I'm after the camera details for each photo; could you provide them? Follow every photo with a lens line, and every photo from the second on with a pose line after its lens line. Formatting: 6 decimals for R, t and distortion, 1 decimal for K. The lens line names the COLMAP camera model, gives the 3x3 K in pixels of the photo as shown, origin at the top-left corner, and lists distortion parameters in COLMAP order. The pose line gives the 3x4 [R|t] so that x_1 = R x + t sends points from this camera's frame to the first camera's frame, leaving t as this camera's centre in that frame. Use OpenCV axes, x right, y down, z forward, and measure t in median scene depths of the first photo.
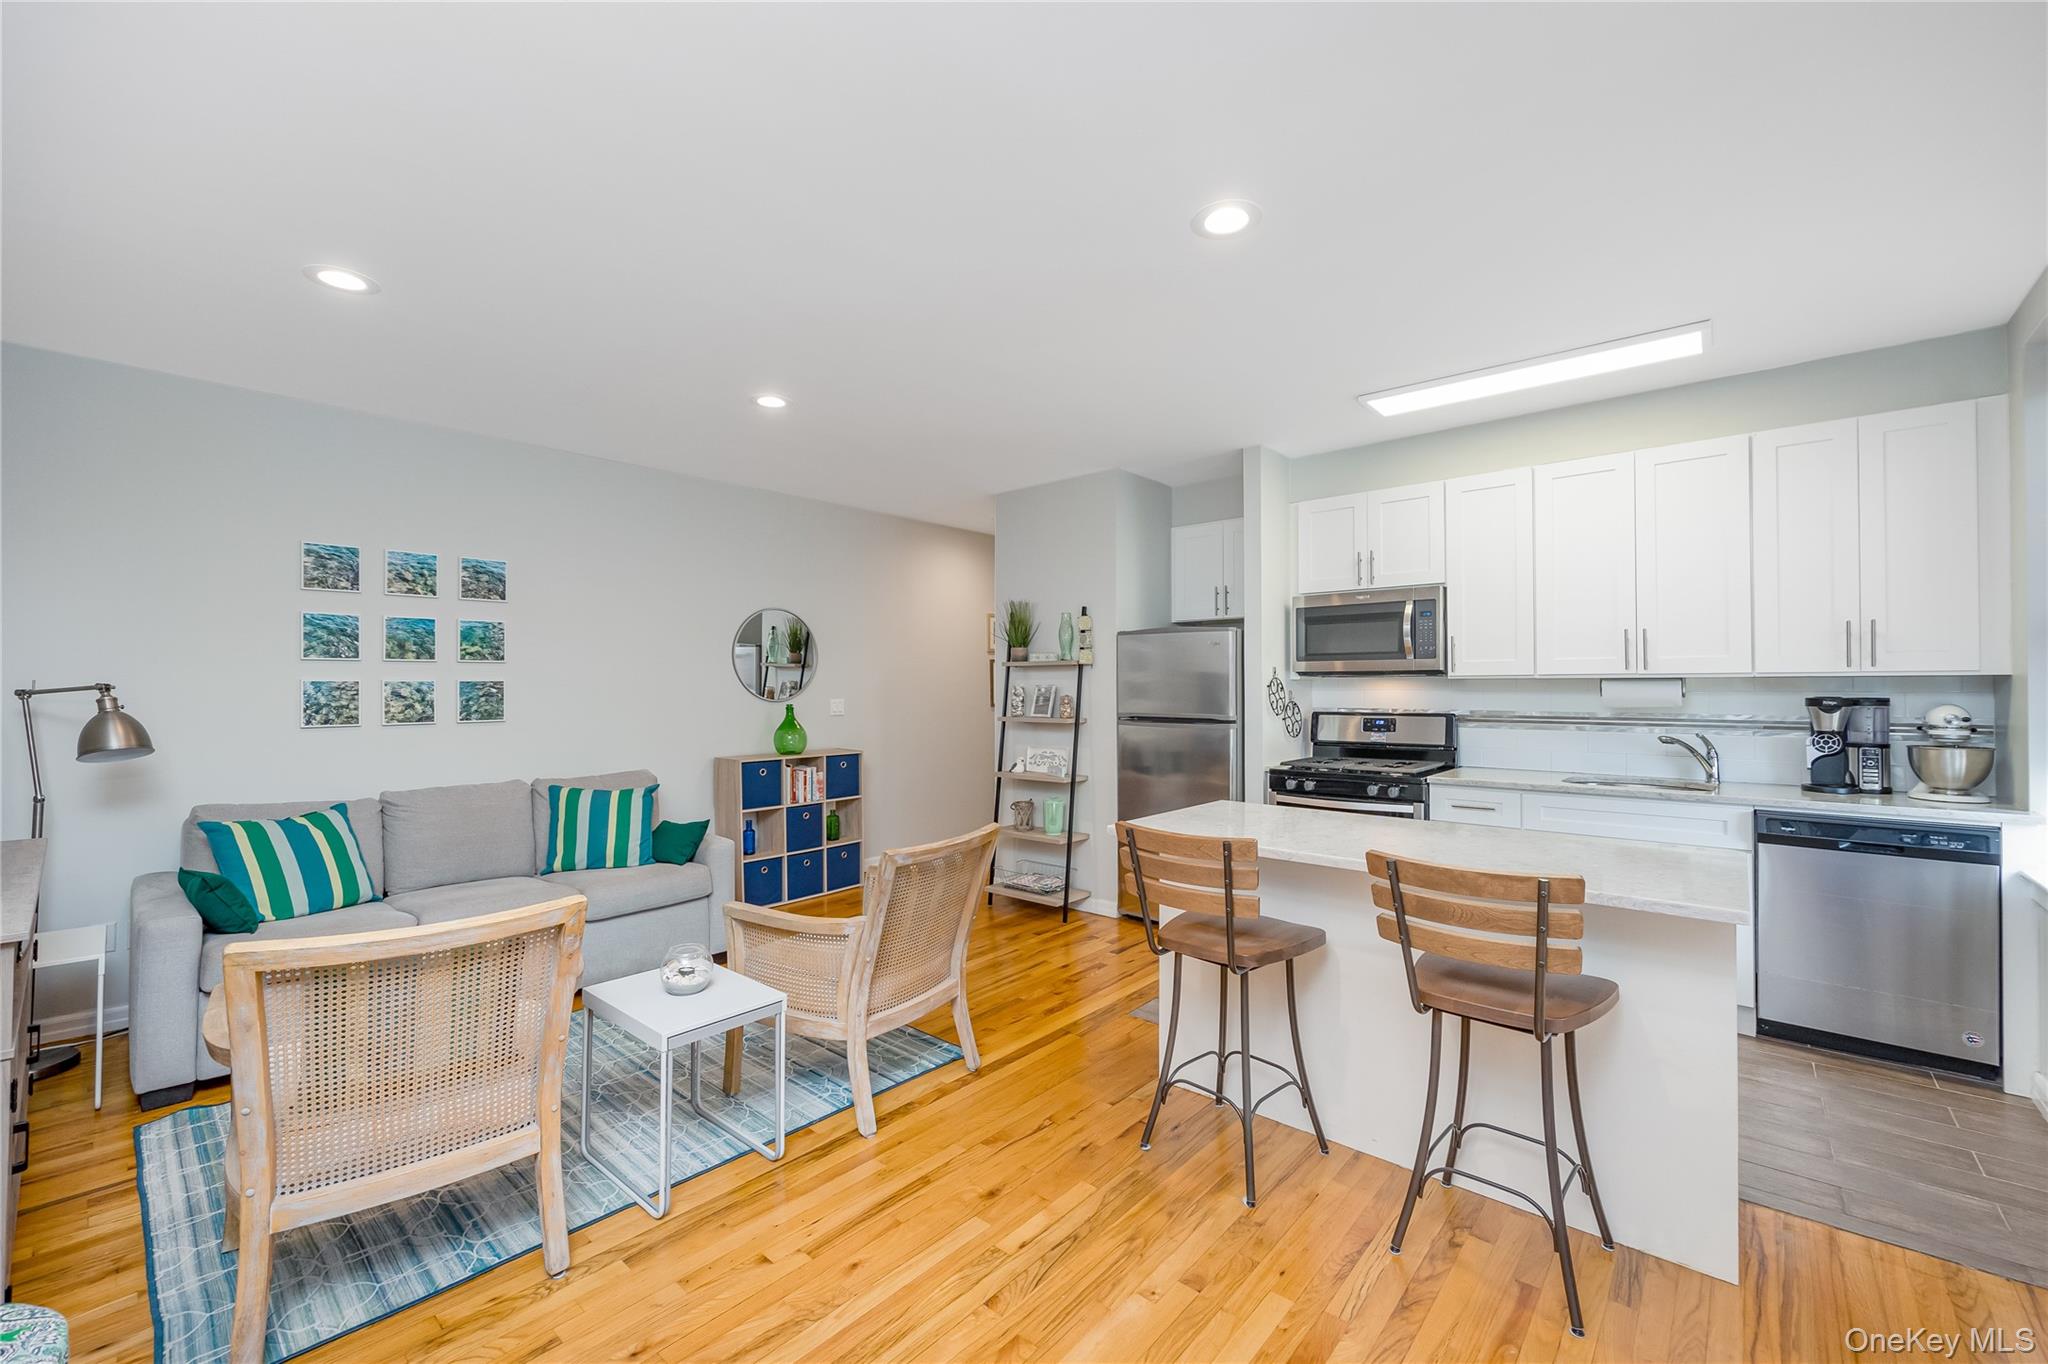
lens RADIAL K [[829.1, 0, 1024.0], [0, 829.1, 672.3], [0, 0, 1]] dist [-0.006714, 0.000714]
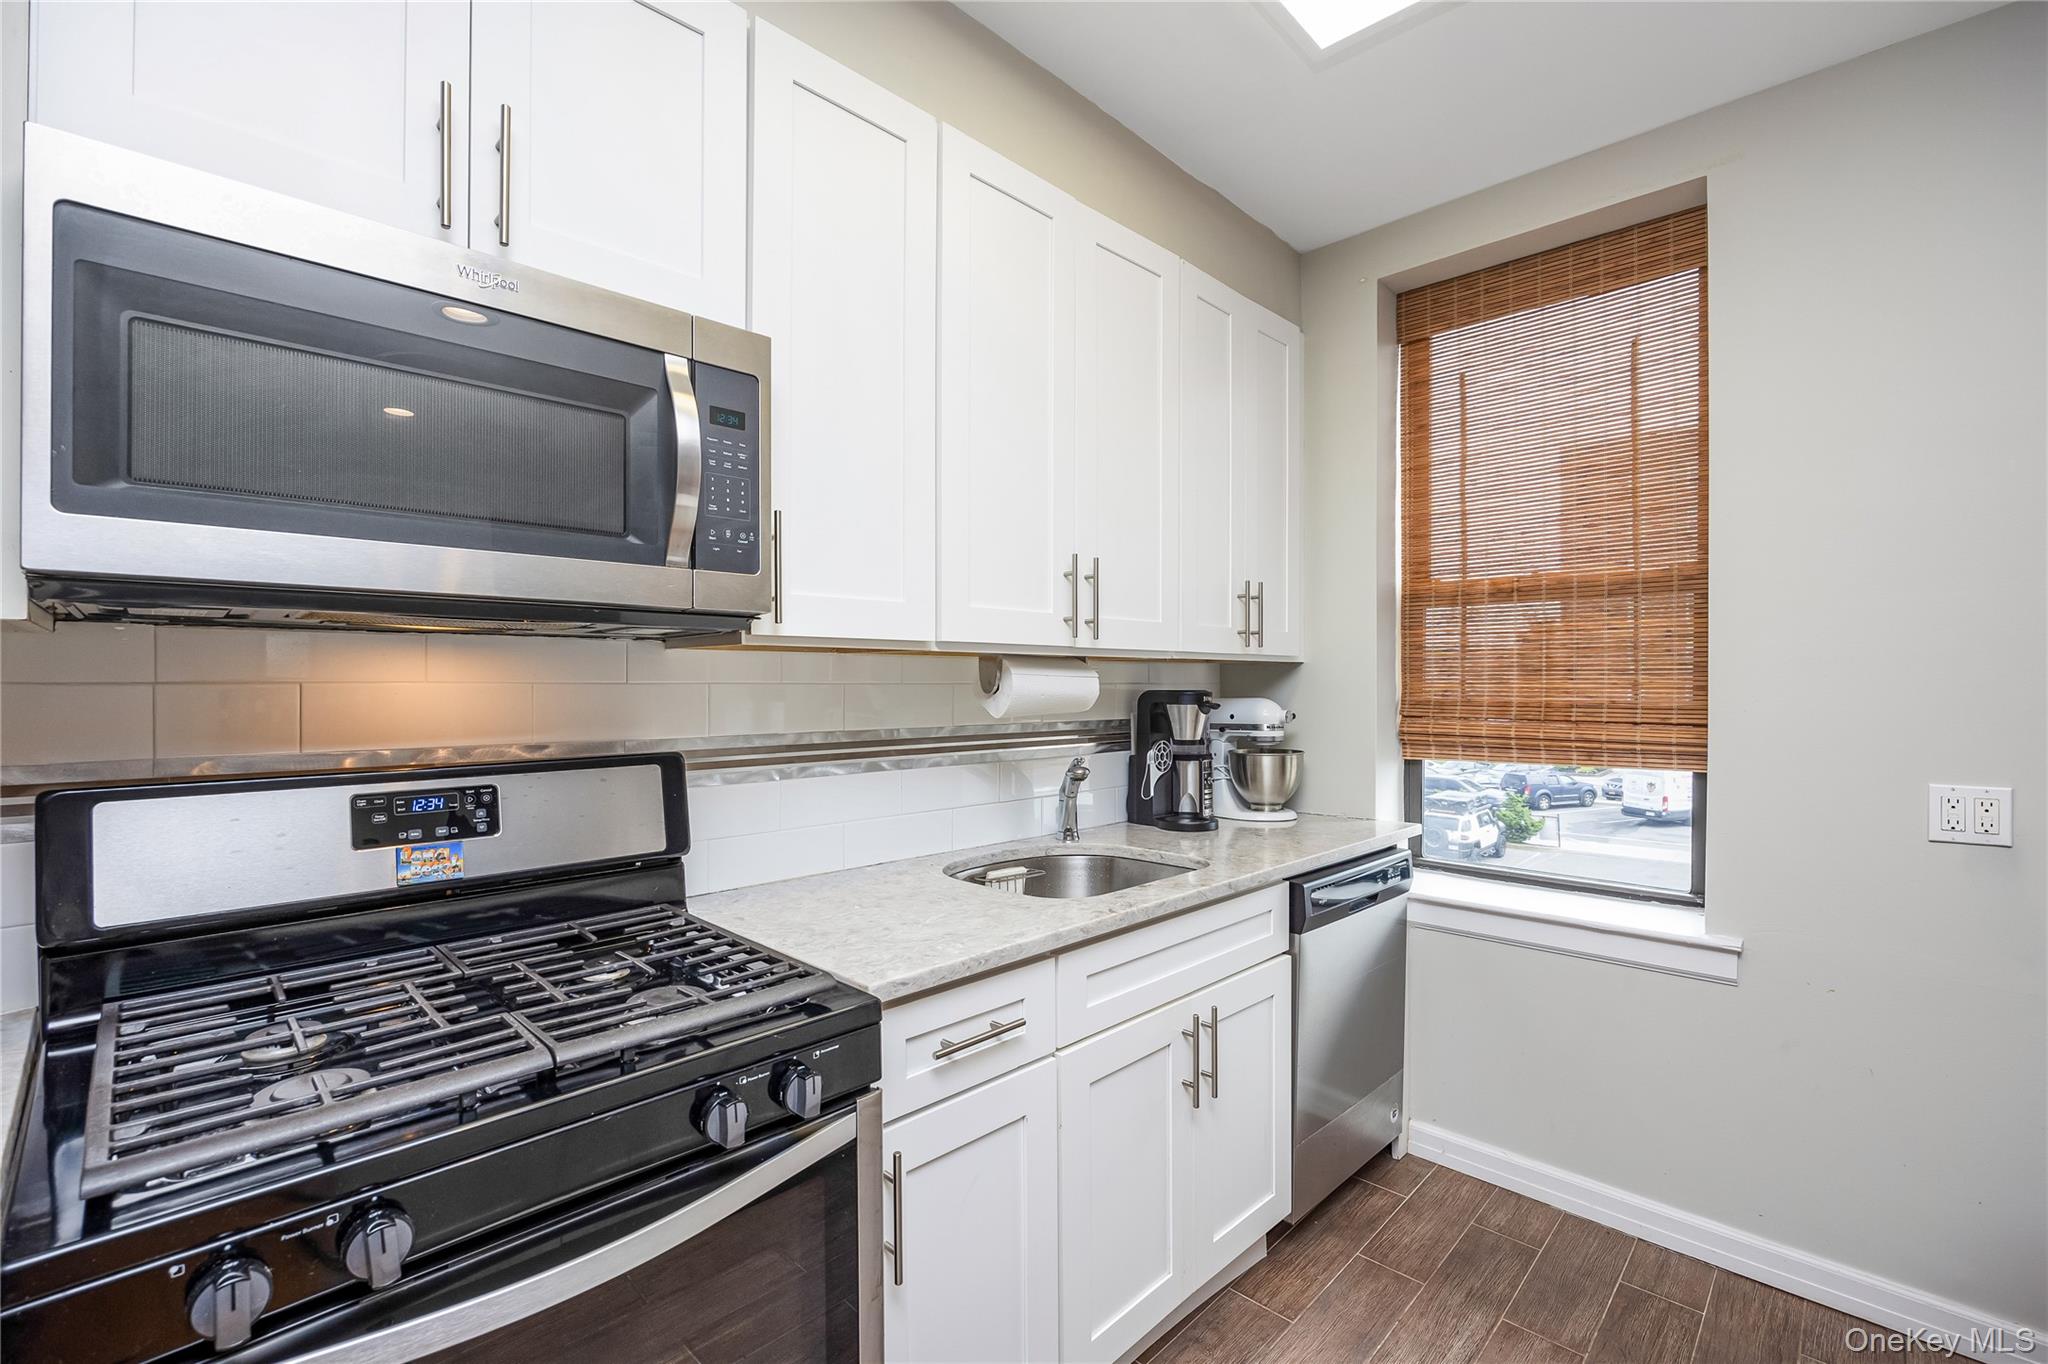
lens RADIAL K [[893.4, 0, 1026.1], [0, 893.4, 687.4], [0, 0, 1]] dist [-0.016632, 0.002484]
pose [[0.054768, -0.001624, 0.998498, 0.188007], [-0.014133, 0.999897, 0.002401, 0.023290], [-0.998399, -0.014243, 0.054740, 0.927992]]
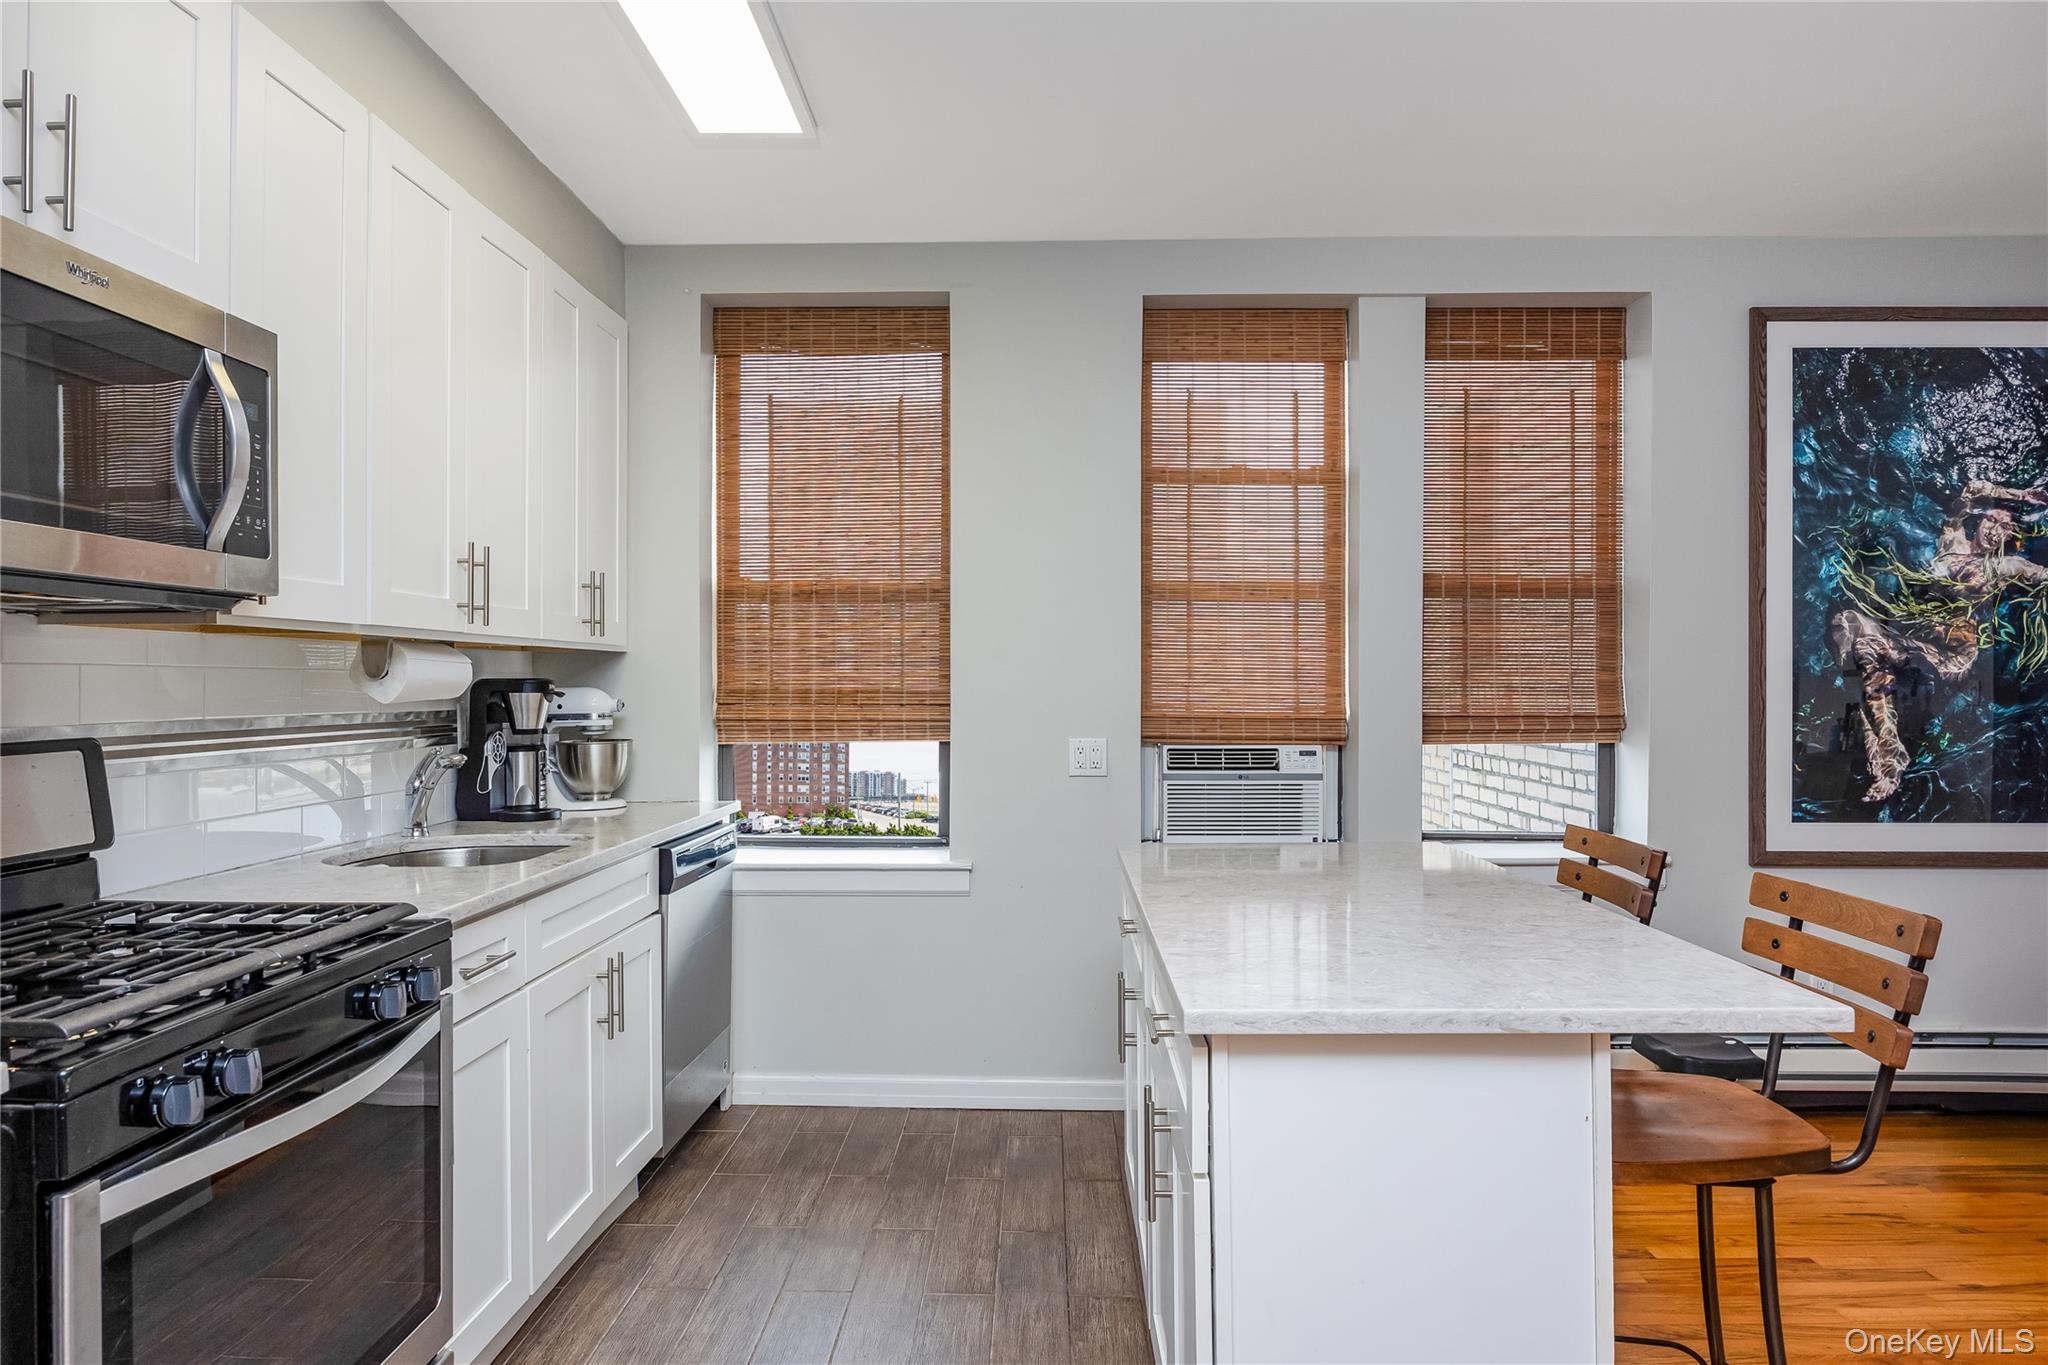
lens RADIAL K [[1239.3, 0, 1039.1], [0, 1239.3, 682.6], [0, 0, 1]] dist [-0.007364, 0.000666]
pose [[-0.648428, 0.003767, 0.761266, -0.057272], [-0.008203, 0.999895, -0.011935, 0.035370], [-0.761232, -0.013983, -0.648329, 1.135352]]
